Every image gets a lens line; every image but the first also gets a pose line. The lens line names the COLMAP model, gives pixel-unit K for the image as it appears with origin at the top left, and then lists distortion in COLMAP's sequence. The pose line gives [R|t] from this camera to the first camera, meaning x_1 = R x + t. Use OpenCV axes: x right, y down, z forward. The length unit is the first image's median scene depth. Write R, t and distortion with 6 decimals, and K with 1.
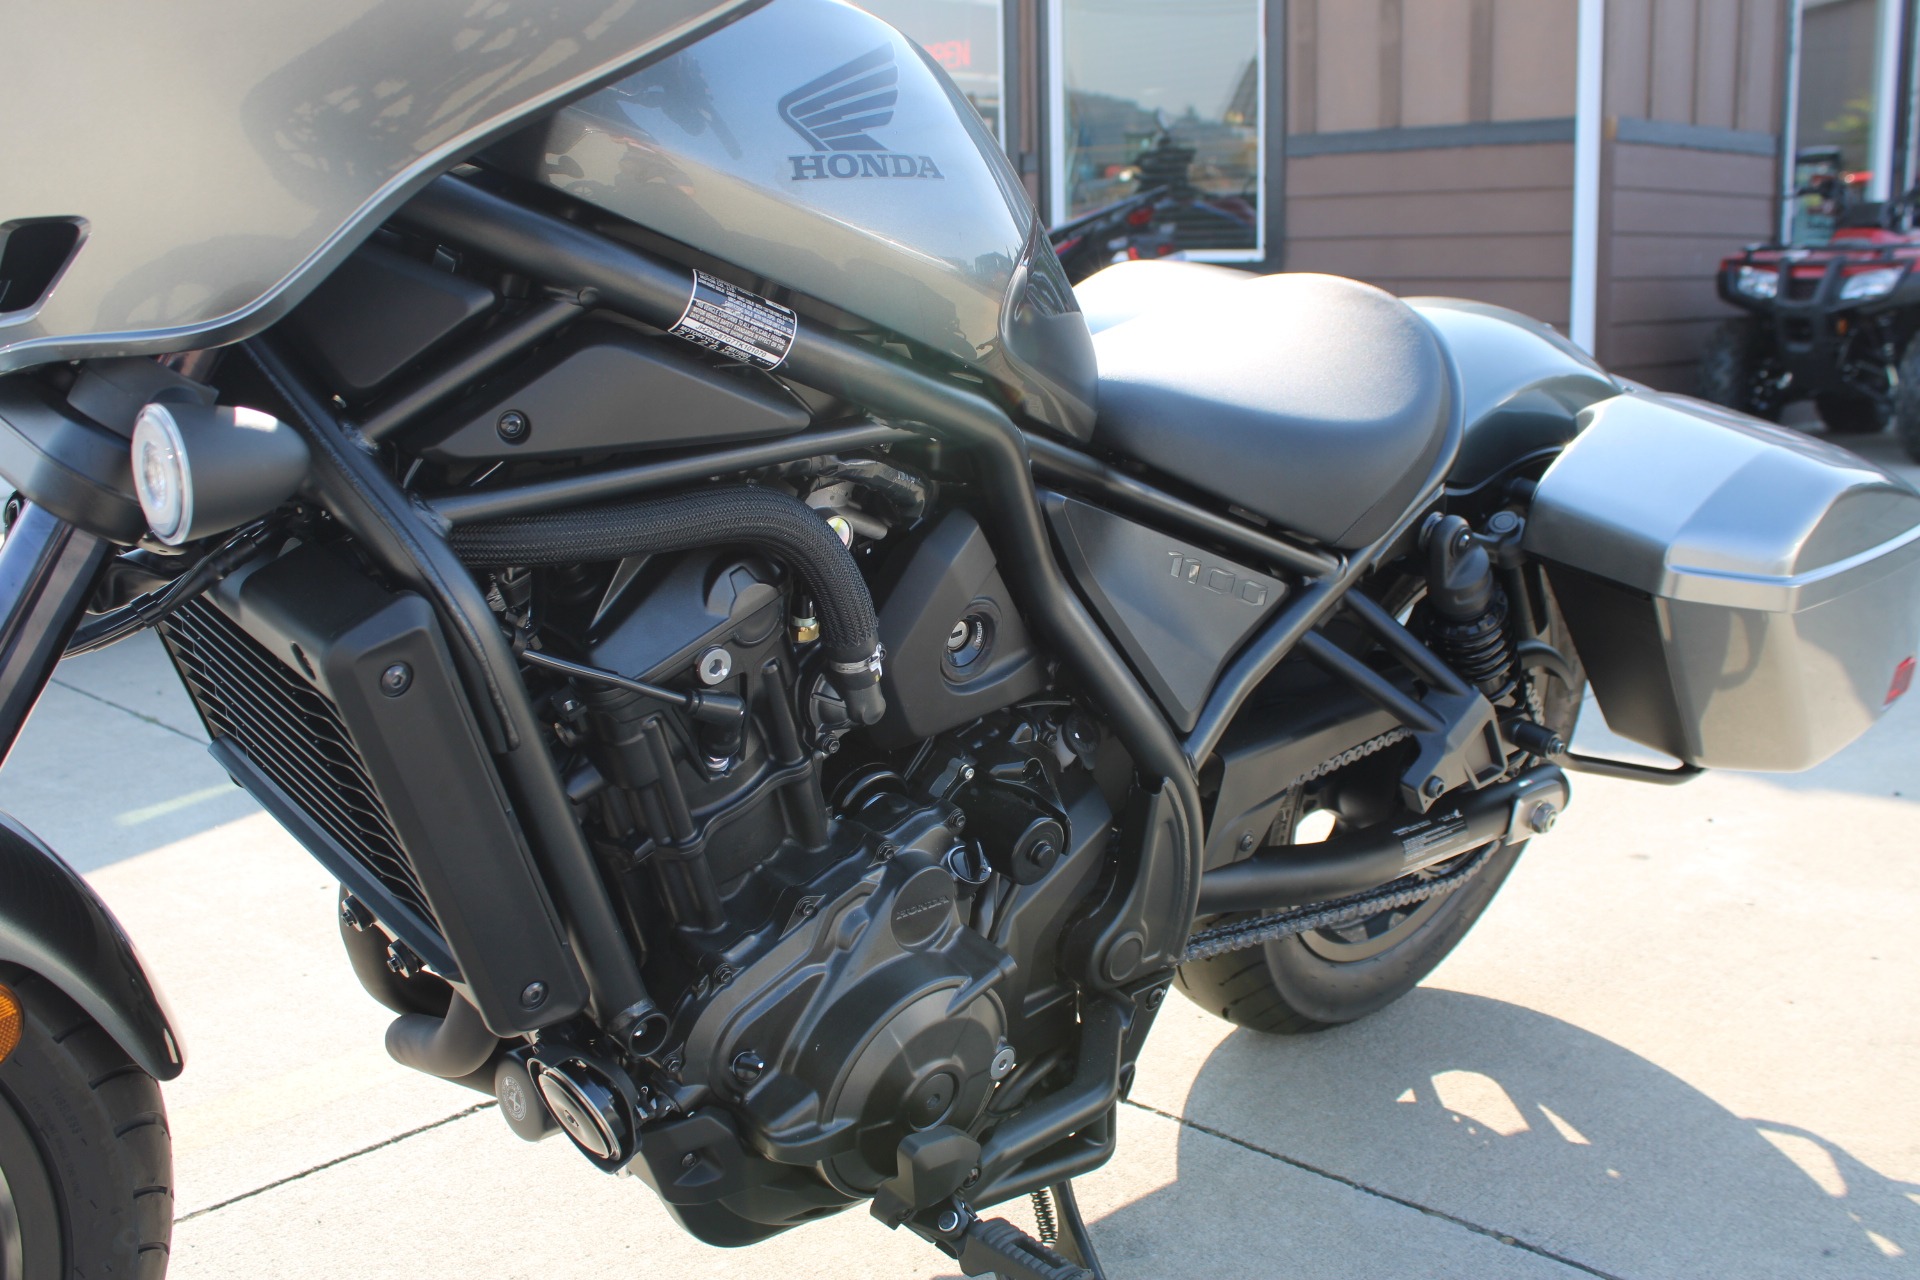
lens RADIAL K [[1890.7, 0, 958.2], [0, 1890.7, 621.2], [0, 0, 1]] dist [-0.141789, 0.163096]
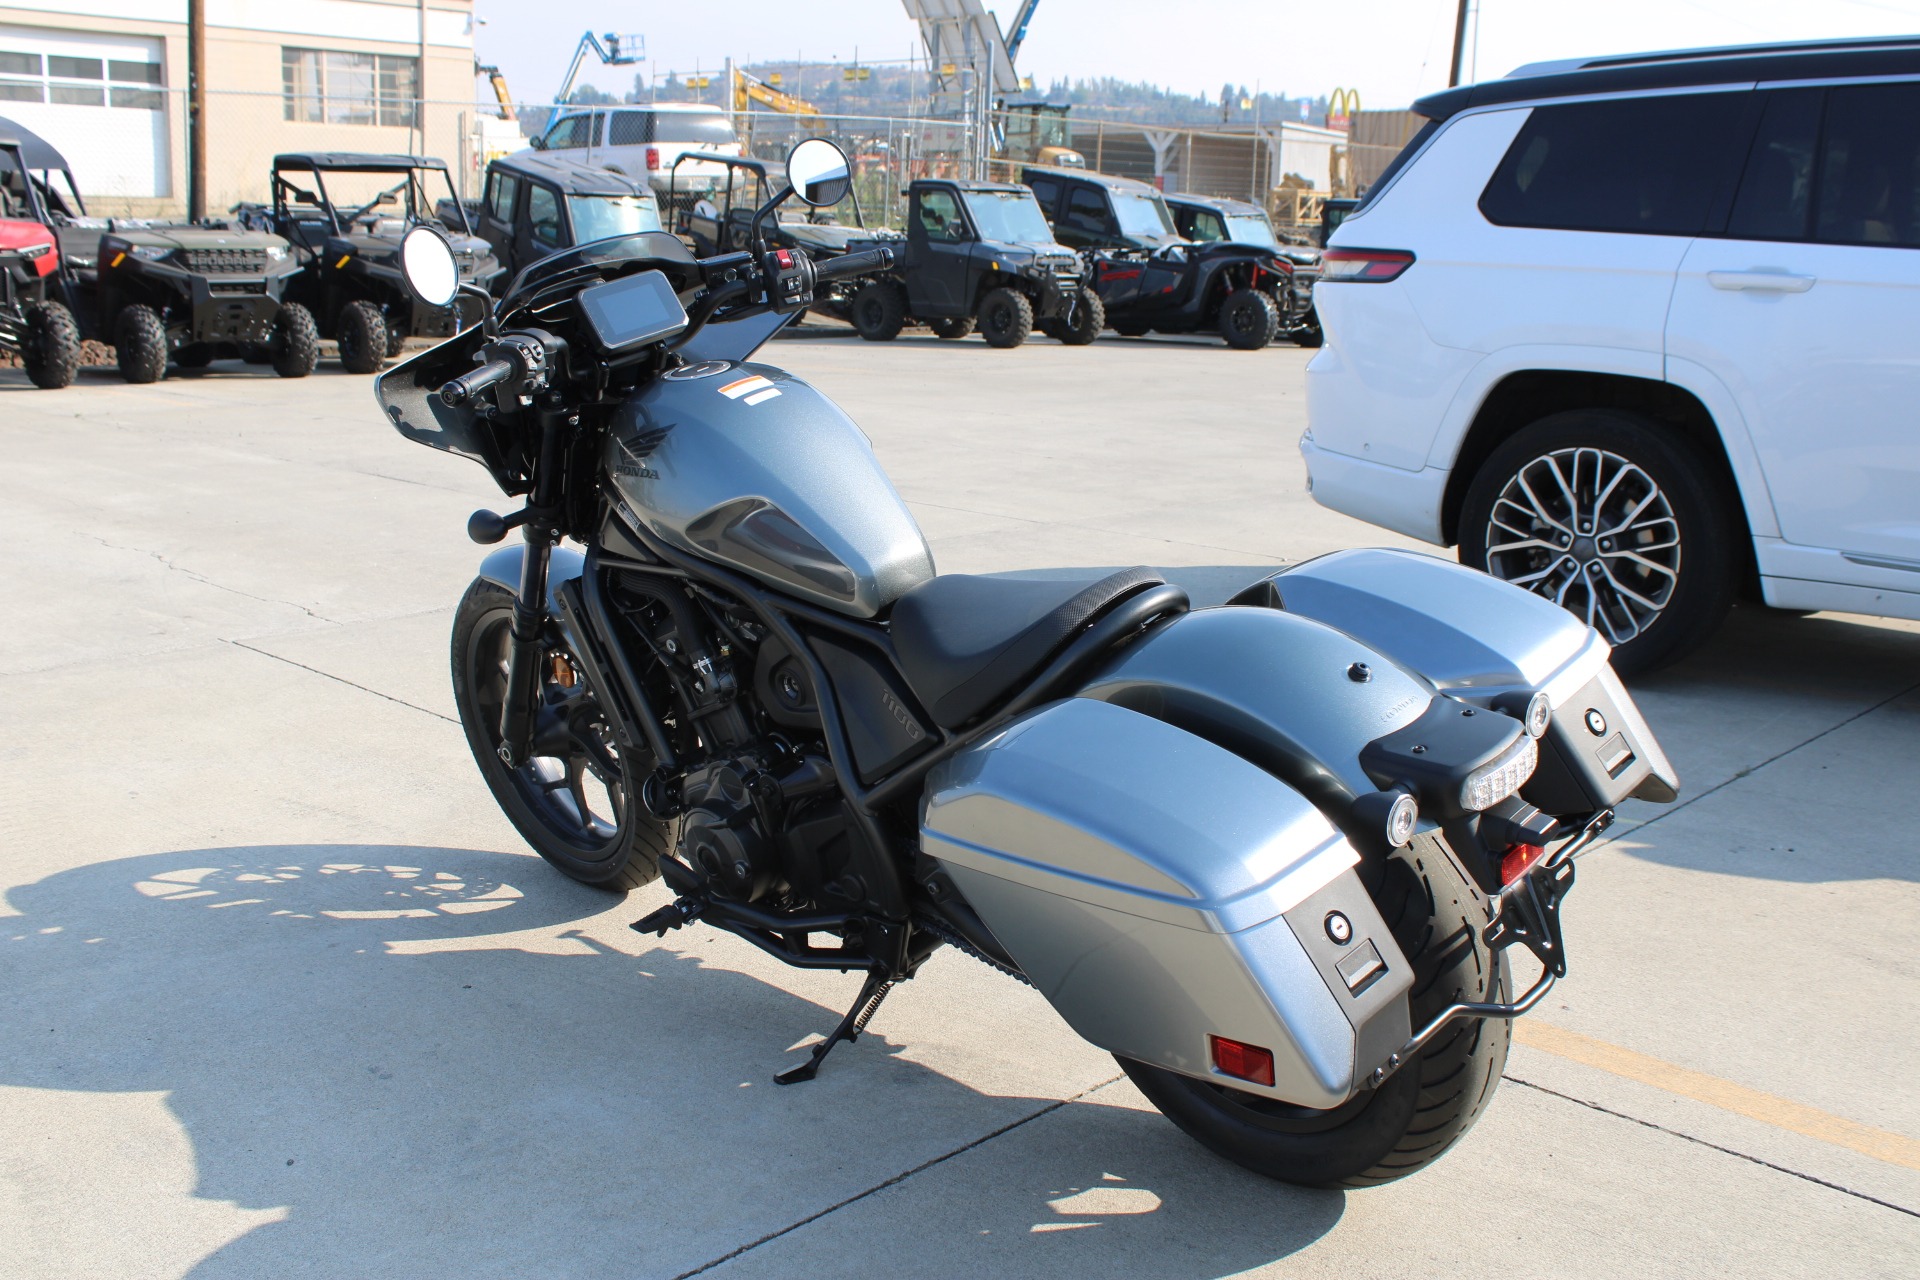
lens RADIAL K [[1890.7, 0, 958.2], [0, 1890.7, 621.2], [0, 0, 1]] dist [-0.141789, 0.163096]
pose [[0.024593, 0.220023, -0.975185, 1.666655], [-0.209503, 0.954953, 0.210175, -0.441250], [0.977499, 0.199135, 0.069581, 0.818824]]
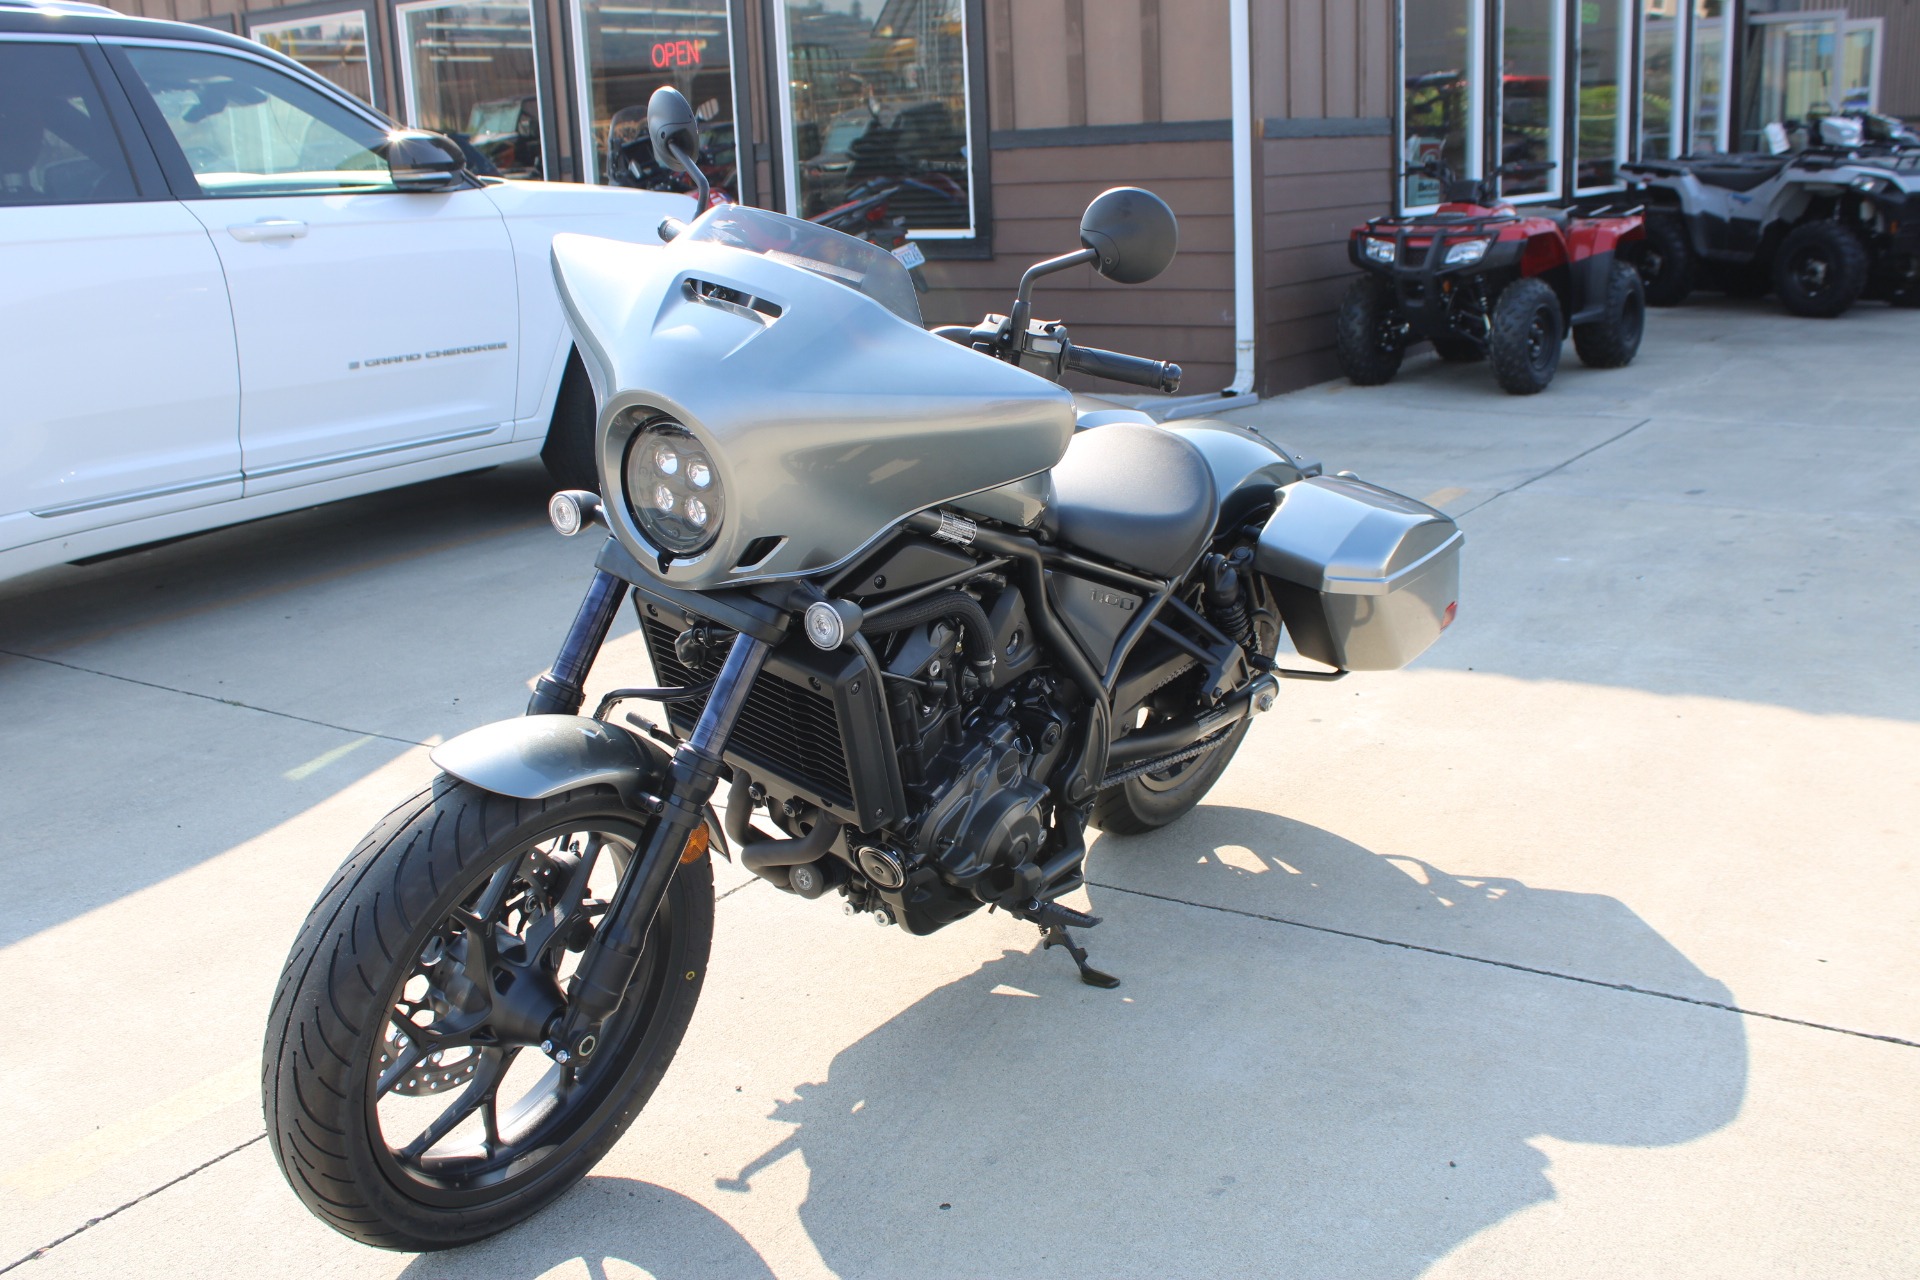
lens RADIAL K [[1890.7, 0, 958.2], [0, 1890.7, 621.2], [0, 0, 1]] dist [-0.141789, 0.163096]
pose [[0.983166, -0.067277, 0.169880, -0.333777], [0.058403, 0.996681, 0.056709, -0.110984], [-0.173131, -0.045833, 0.983832, -0.872667]]
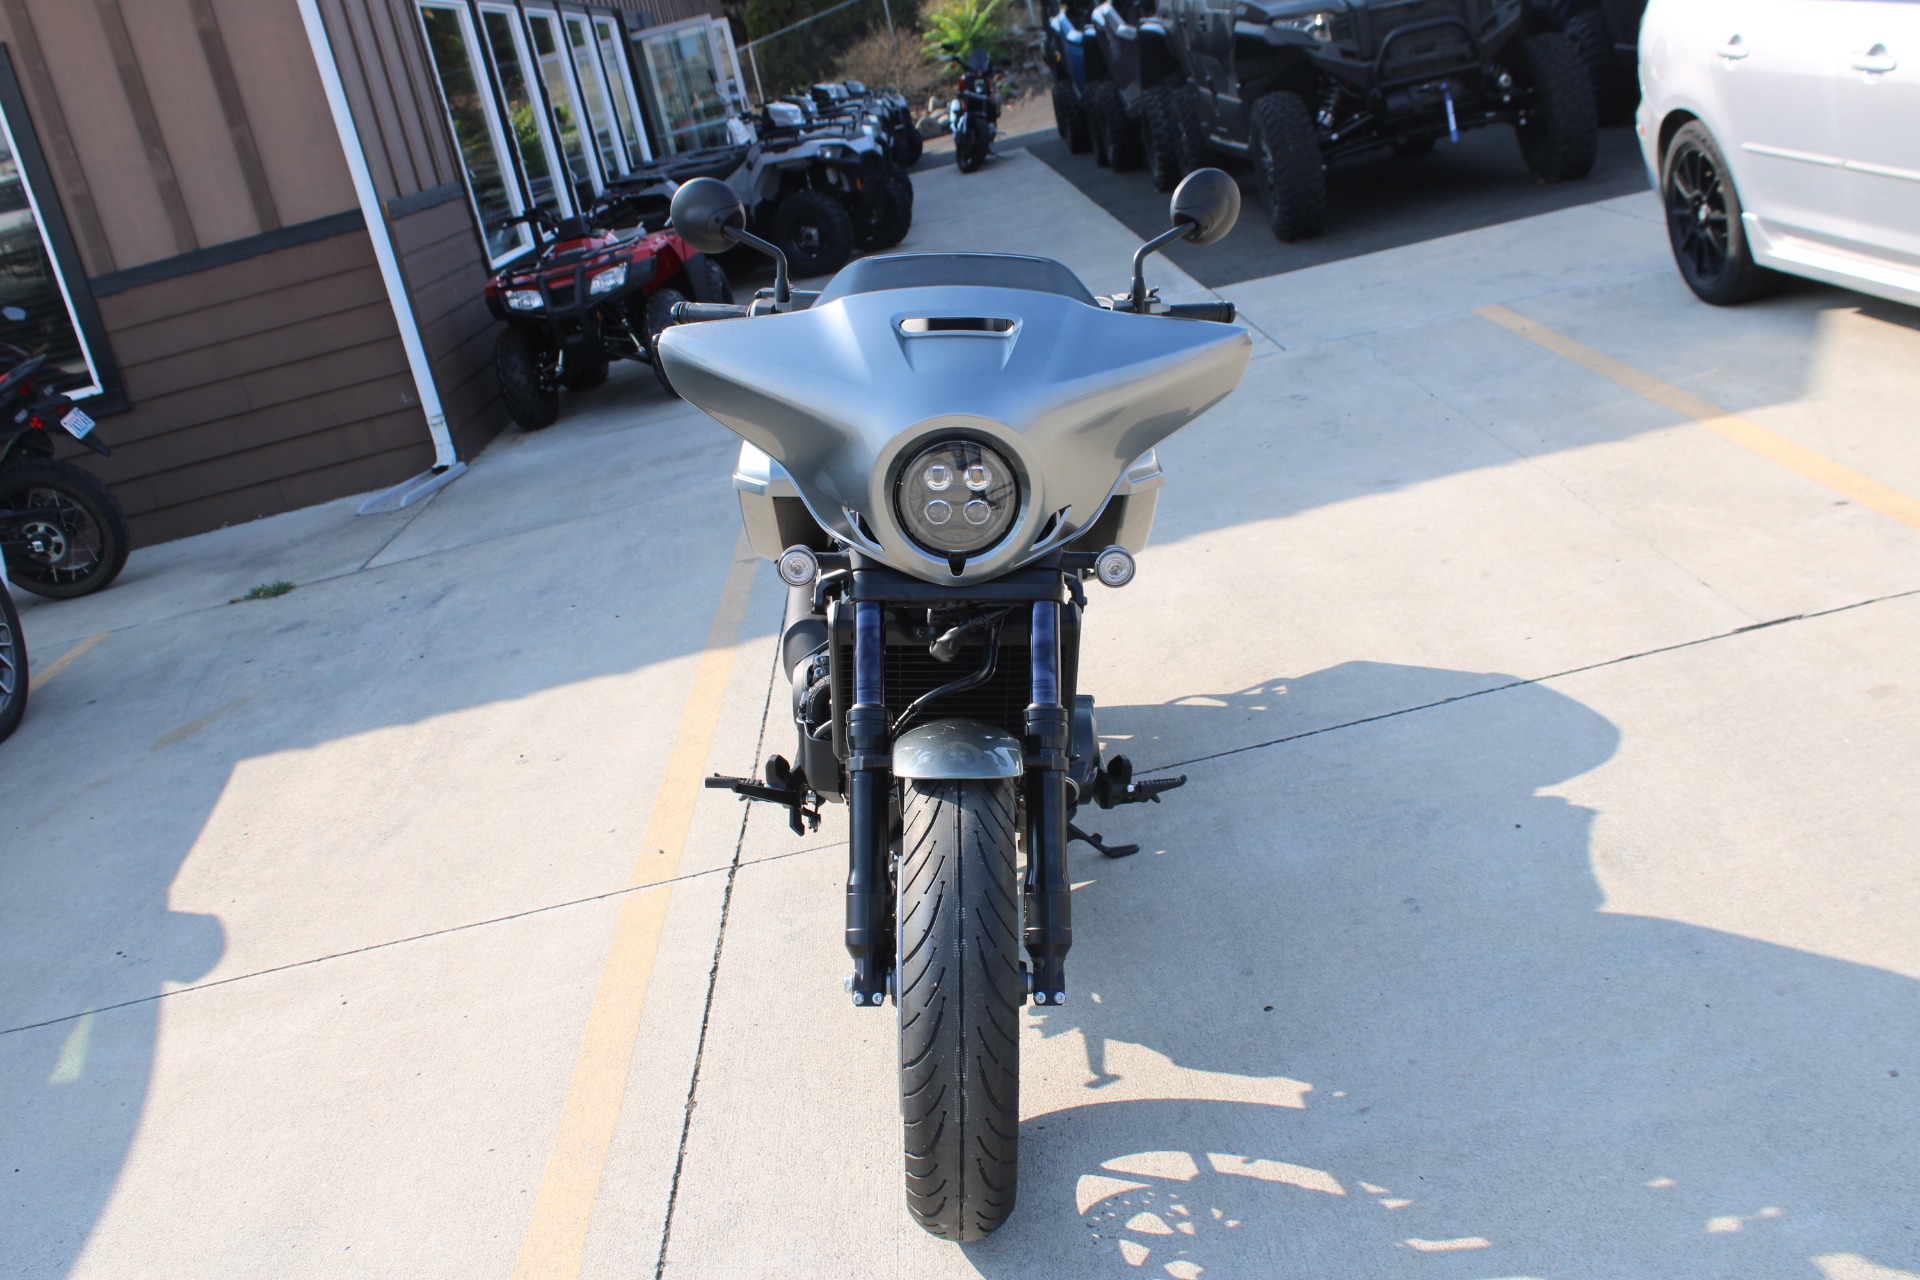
lens RADIAL K [[1890.7, 0, 958.2], [0, 1890.7, 621.2], [0, 0, 1]] dist [-0.141789, 0.163096]
pose [[0.671445, -0.348473, 0.654010, -1.354247], [0.342352, 0.928581, 0.143294, -0.270156], [-0.657235, 0.127688, 0.742791, -0.633230]]
